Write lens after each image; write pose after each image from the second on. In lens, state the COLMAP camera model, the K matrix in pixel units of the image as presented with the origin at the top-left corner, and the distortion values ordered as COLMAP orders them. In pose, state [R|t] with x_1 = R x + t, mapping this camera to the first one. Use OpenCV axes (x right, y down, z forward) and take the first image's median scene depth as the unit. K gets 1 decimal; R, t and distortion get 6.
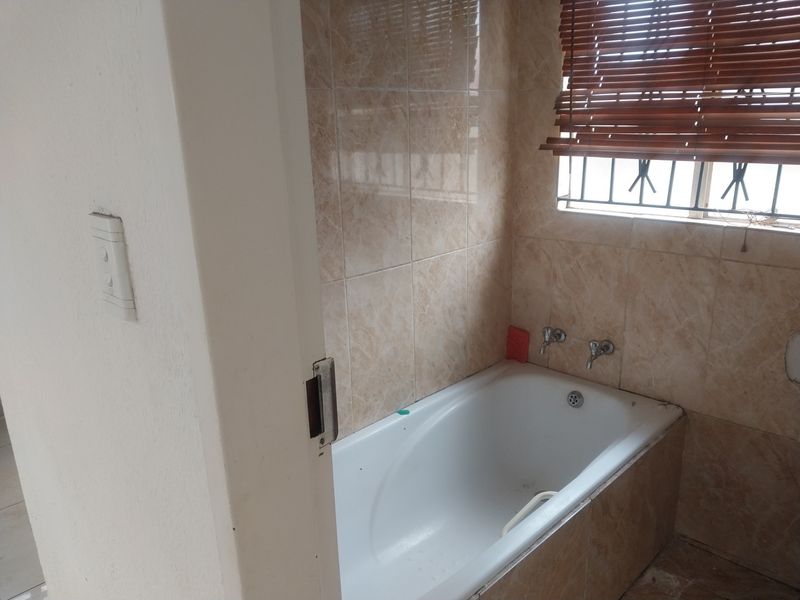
lens RADIAL K [[648.8, 0, 418.7], [0, 648.8, 327.9], [0, 0, 1]] dist [0.132785, -0.362561]
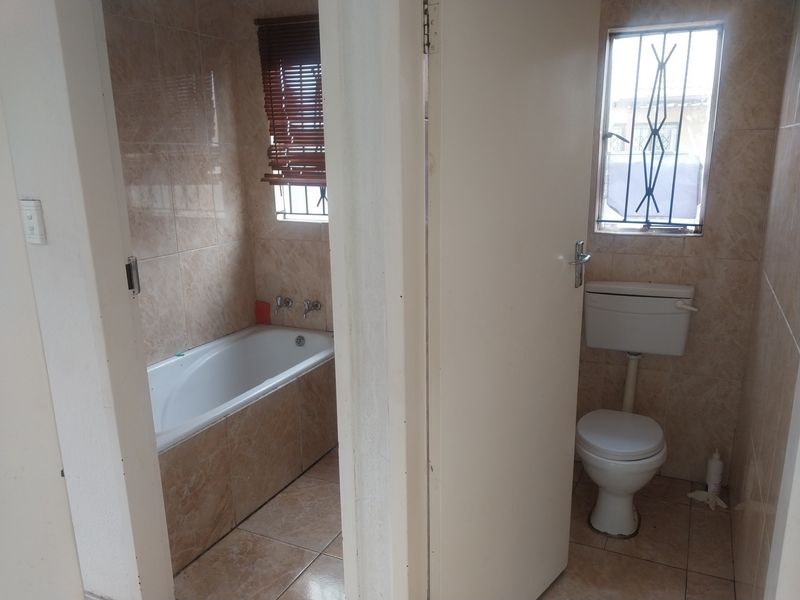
lens RADIAL K [[648.8, 0, 418.7], [0, 648.8, 327.9], [0, 0, 1]] dist [0.132785, -0.362561]
pose [[0.947678, -0.072533, 0.310878, 0.030563], [0.090975, 0.994826, -0.045218, 0.181915], [-0.305989, 0.071134, 0.949374, -0.576620]]
